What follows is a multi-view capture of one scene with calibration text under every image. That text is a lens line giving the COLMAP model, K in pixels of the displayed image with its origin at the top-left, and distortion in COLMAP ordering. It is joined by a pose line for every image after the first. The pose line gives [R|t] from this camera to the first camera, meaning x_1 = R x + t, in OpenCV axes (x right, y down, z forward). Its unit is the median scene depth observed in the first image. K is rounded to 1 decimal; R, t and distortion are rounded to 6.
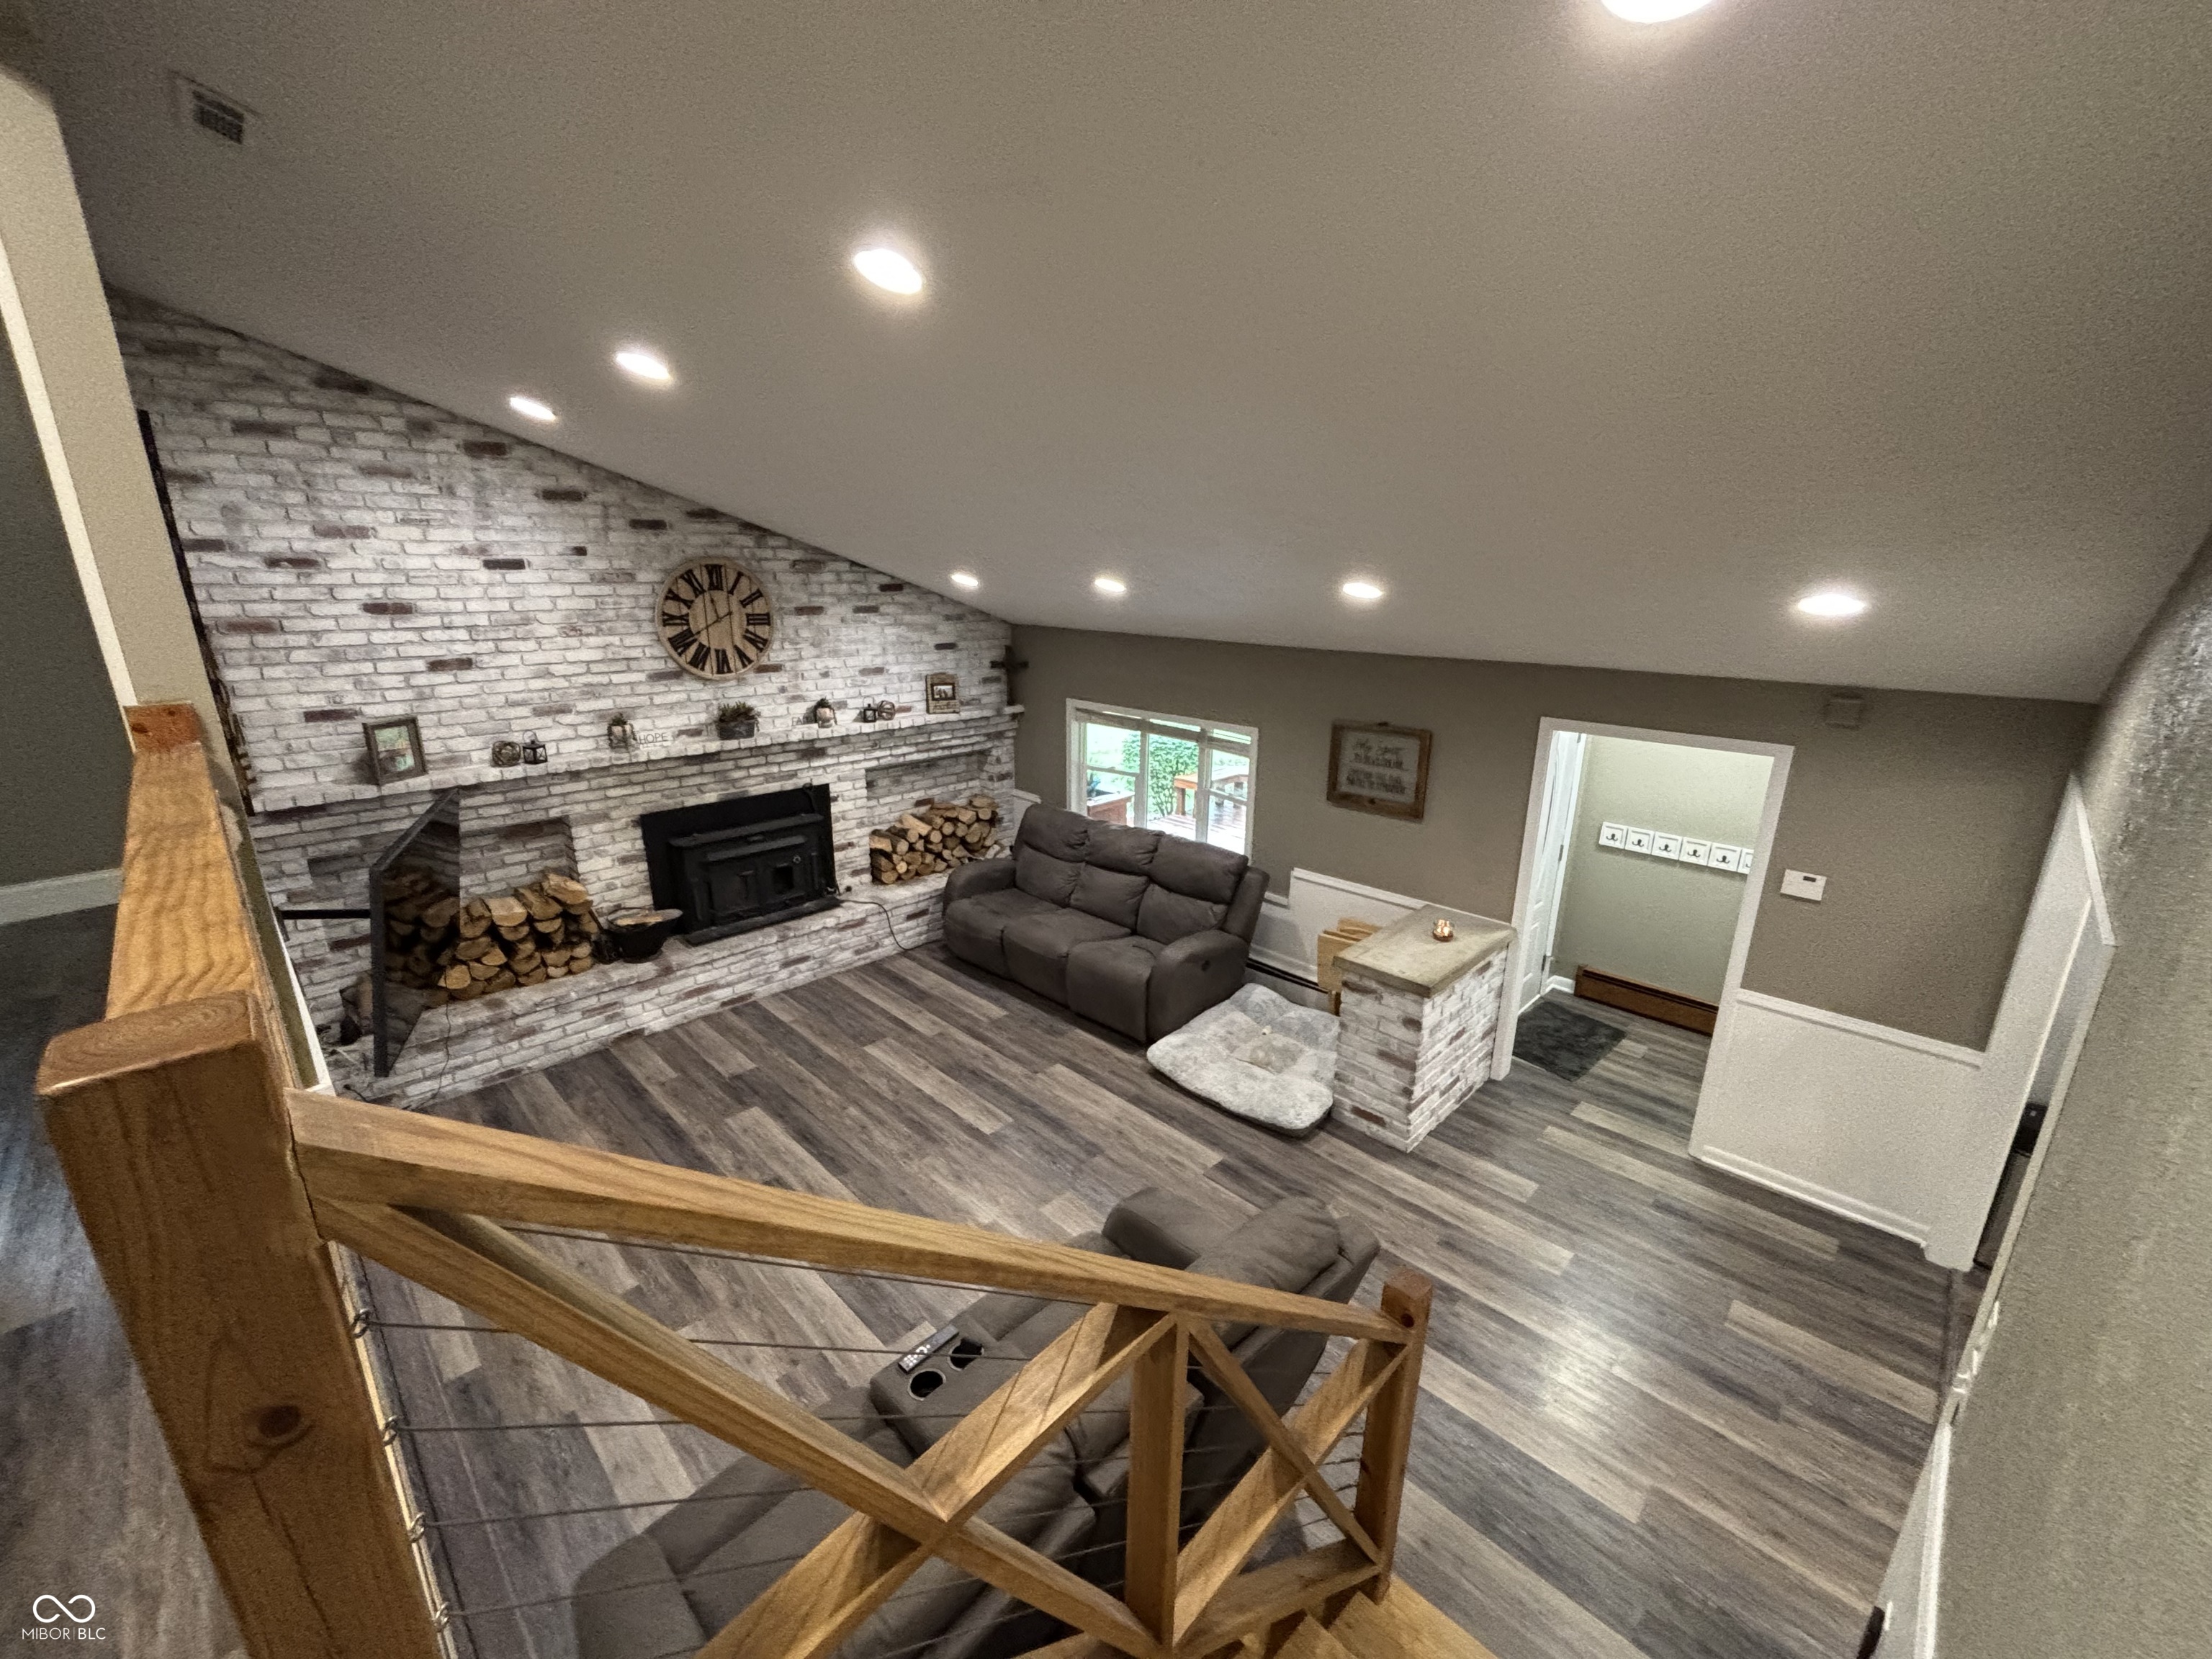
lens RADIAL K [[903.2, 0, 1106.0], [0, 903.2, 829.5], [0, 0, 1]] dist [-0.000480, 0.009326]
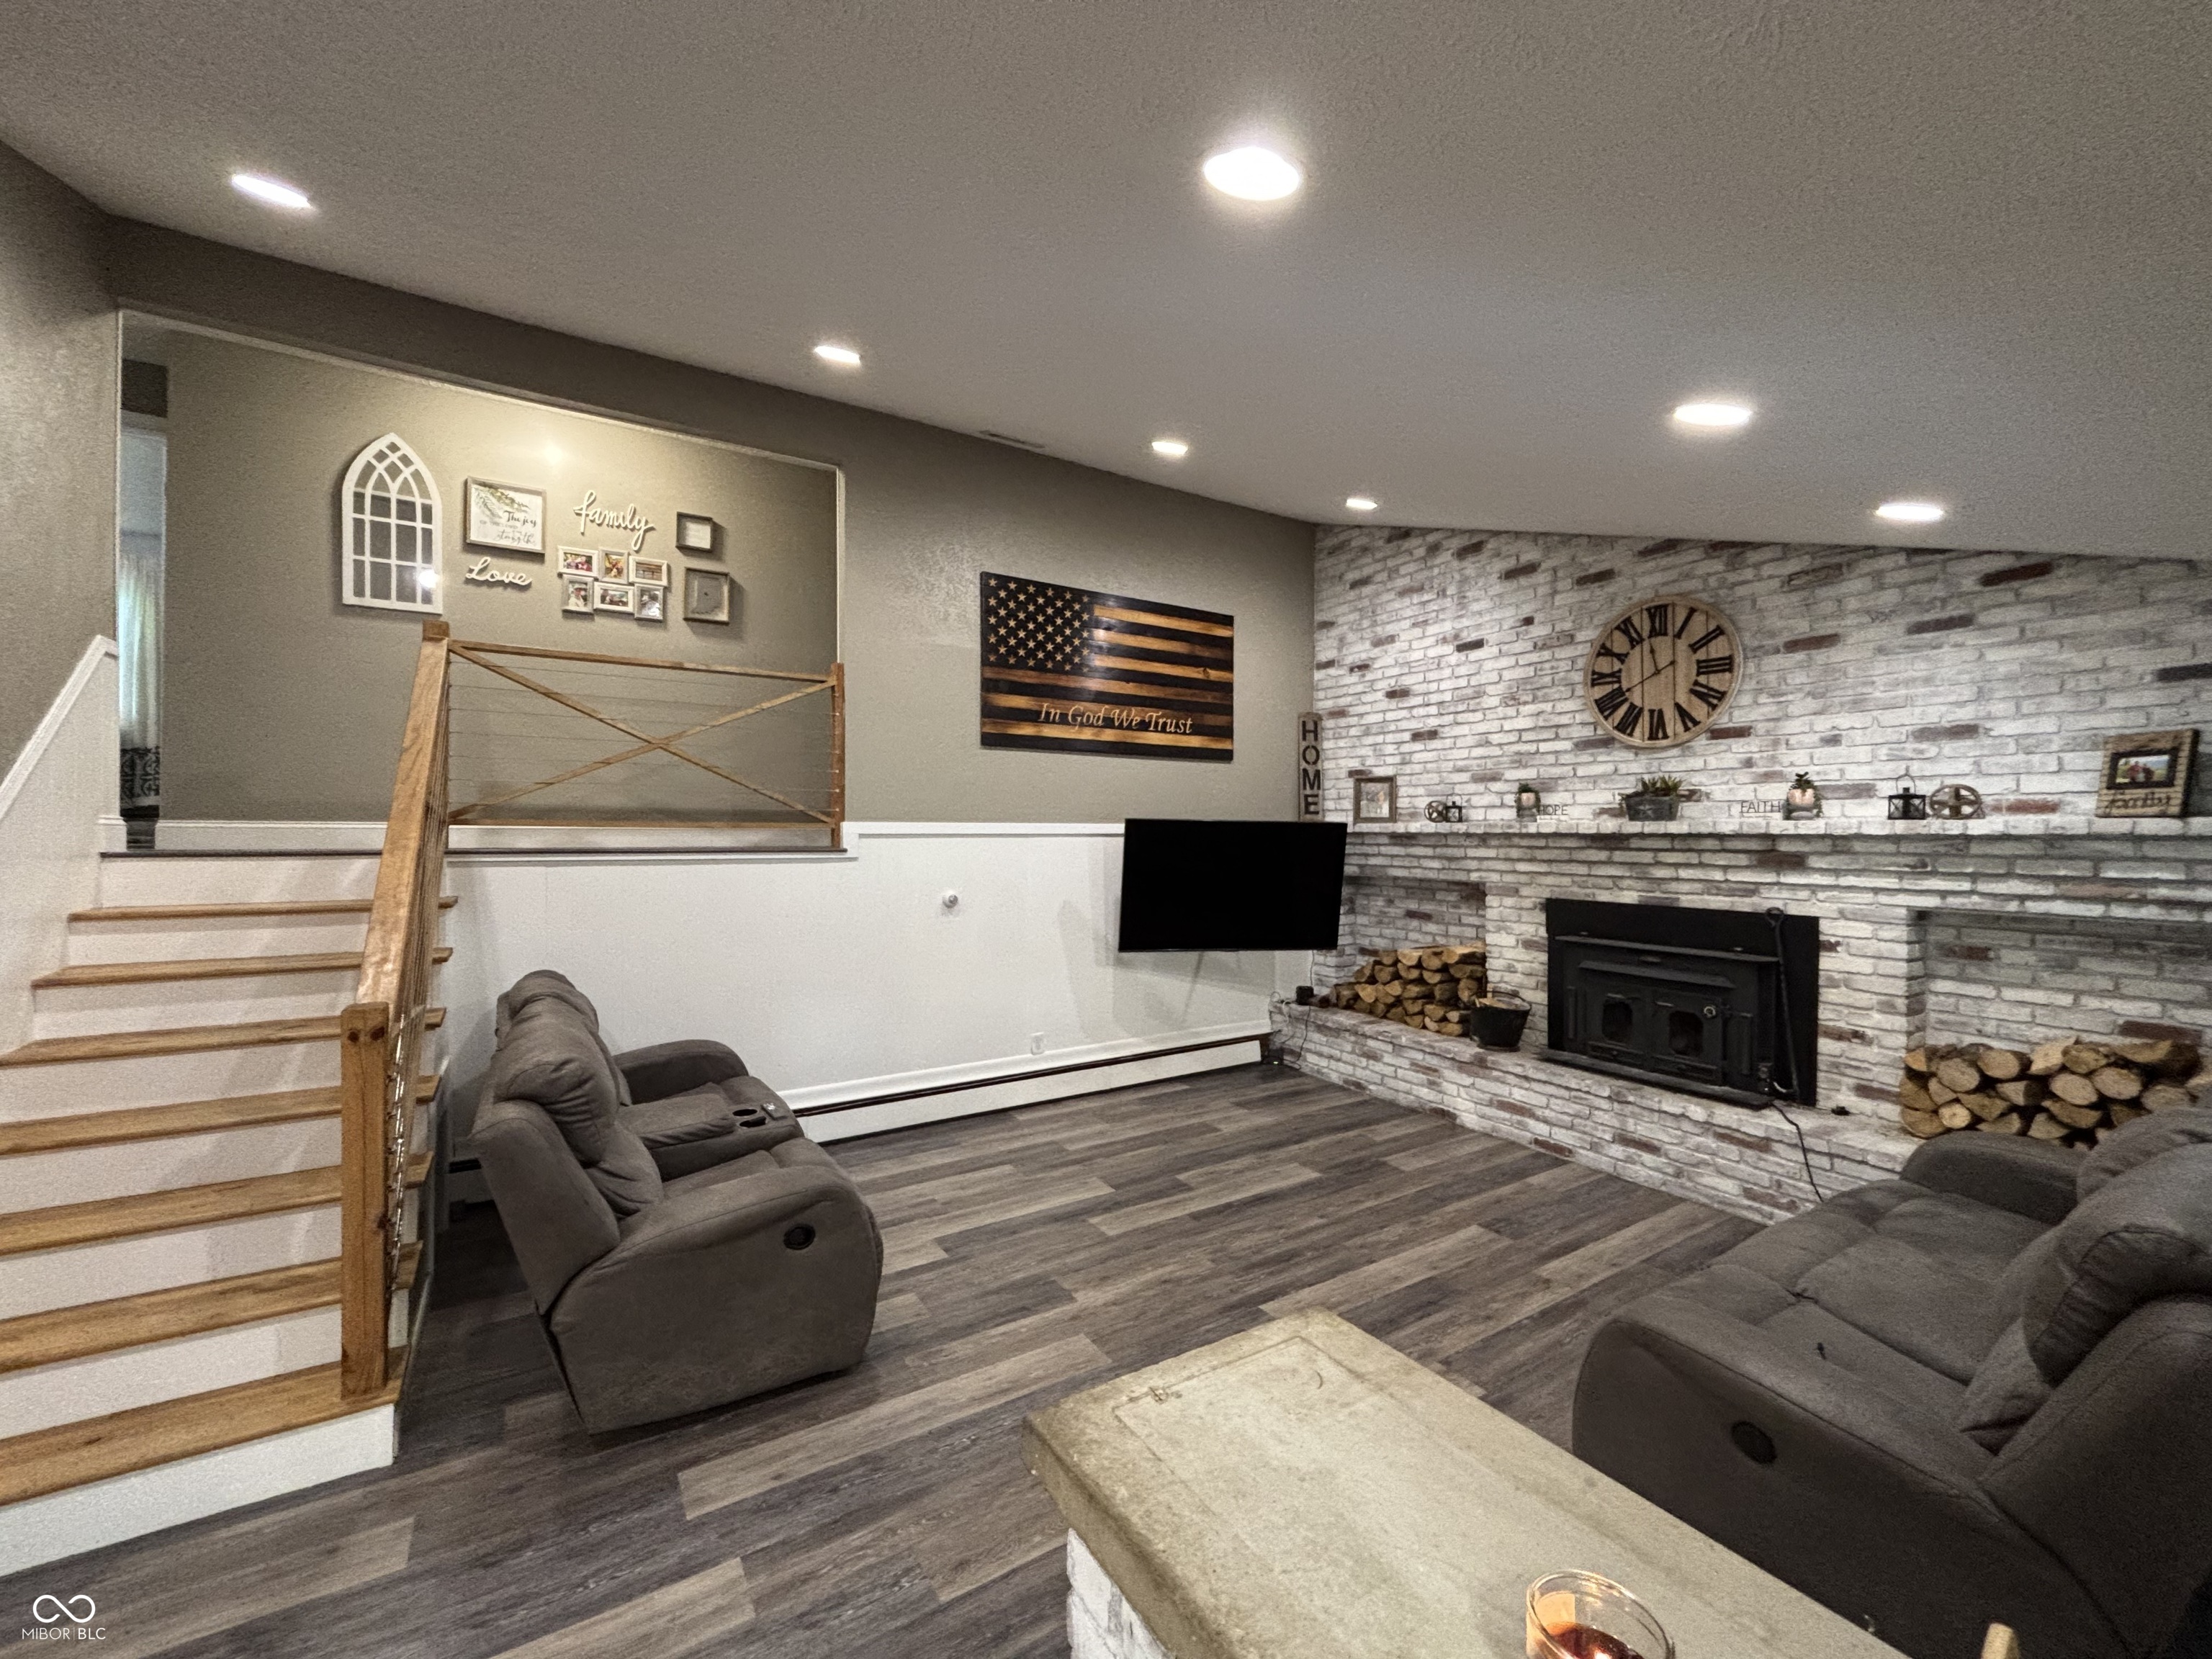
lens RADIAL K [[903.2, 0, 1106.0], [0, 903.2, 829.5], [0, 0, 1]] dist [-0.000480, 0.009326]
pose [[-0.216848, -0.009853, -0.976156, 0.461976], [-0.278806, 0.958925, 0.052256, -0.006673], [0.935545, 0.283490, -0.210688, 0.774579]]
